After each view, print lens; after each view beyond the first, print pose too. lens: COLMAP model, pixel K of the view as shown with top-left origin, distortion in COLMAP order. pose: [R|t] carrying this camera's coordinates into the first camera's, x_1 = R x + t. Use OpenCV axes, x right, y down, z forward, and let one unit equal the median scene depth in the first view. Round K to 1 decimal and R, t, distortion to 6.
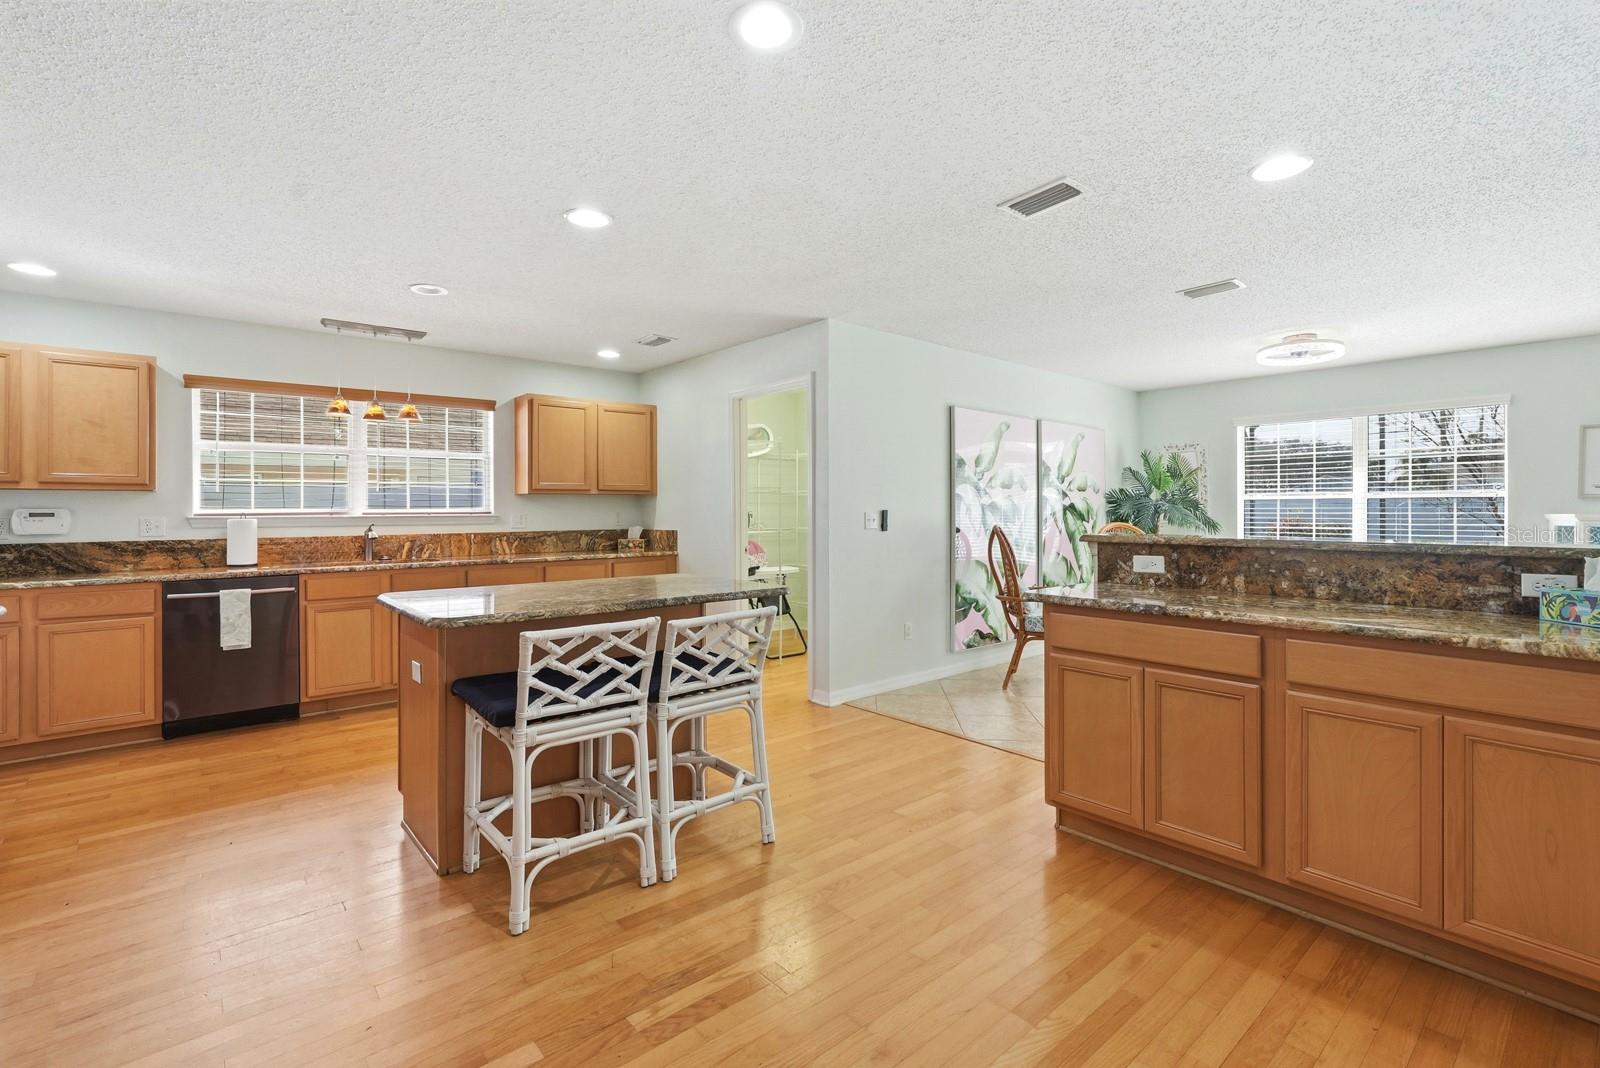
lens RADIAL K [[725.3, 0, 799.0], [0, 725.3, 501.4], [0, 0, 1]] dist [-0.013427, 0.008697]
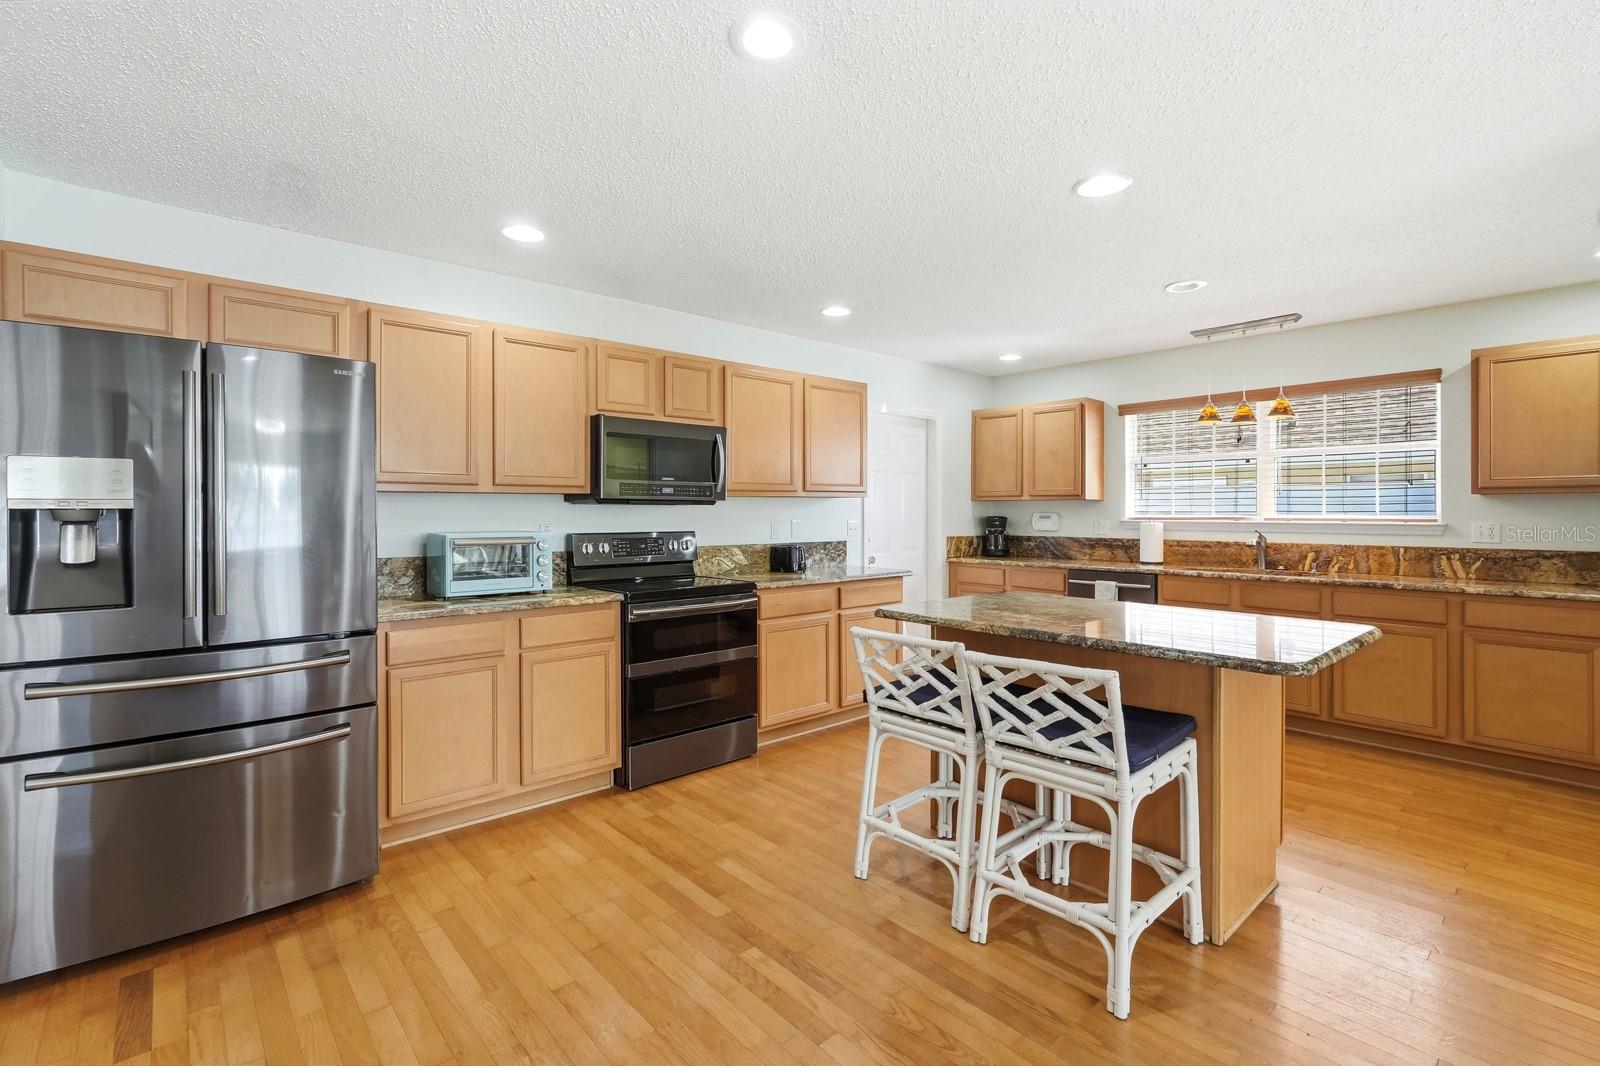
lens RADIAL K [[725.3, 0, 801.7], [0, 725.3, 511.7], [0, 0, 1]] dist [-0.013427, 0.008697]
pose [[0.025597, 0.007137, -0.999647, 0.325380], [0.011870, 0.999902, 0.007443, -0.007322], [0.999602, -0.012056, 0.025510, 0.355310]]
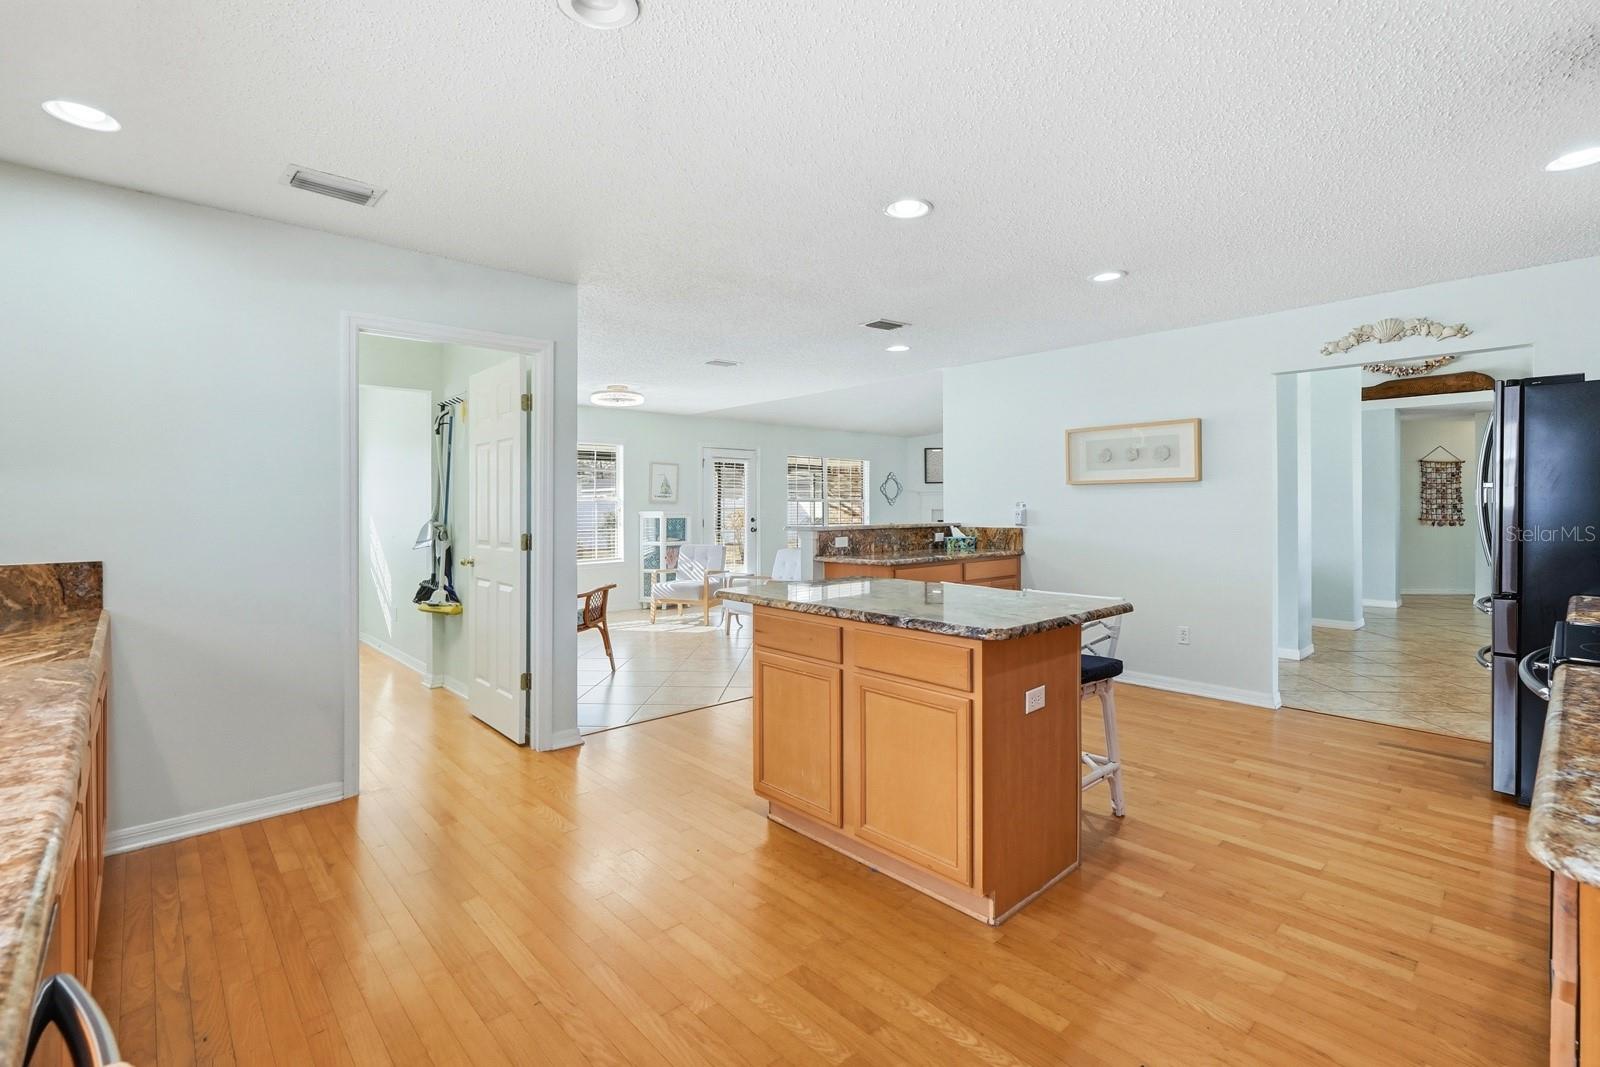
lens RADIAL K [[725.3, 0, 798.6], [0, 725.3, 501.1], [0, 0, 1]] dist [-0.013427, 0.008697]
pose [[-0.037047, 0.007509, 0.999285, -0.713393], [-0.008847, 0.999930, -0.007842, 0.002791], [-0.999274, -0.009131, -0.036978, 0.677337]]
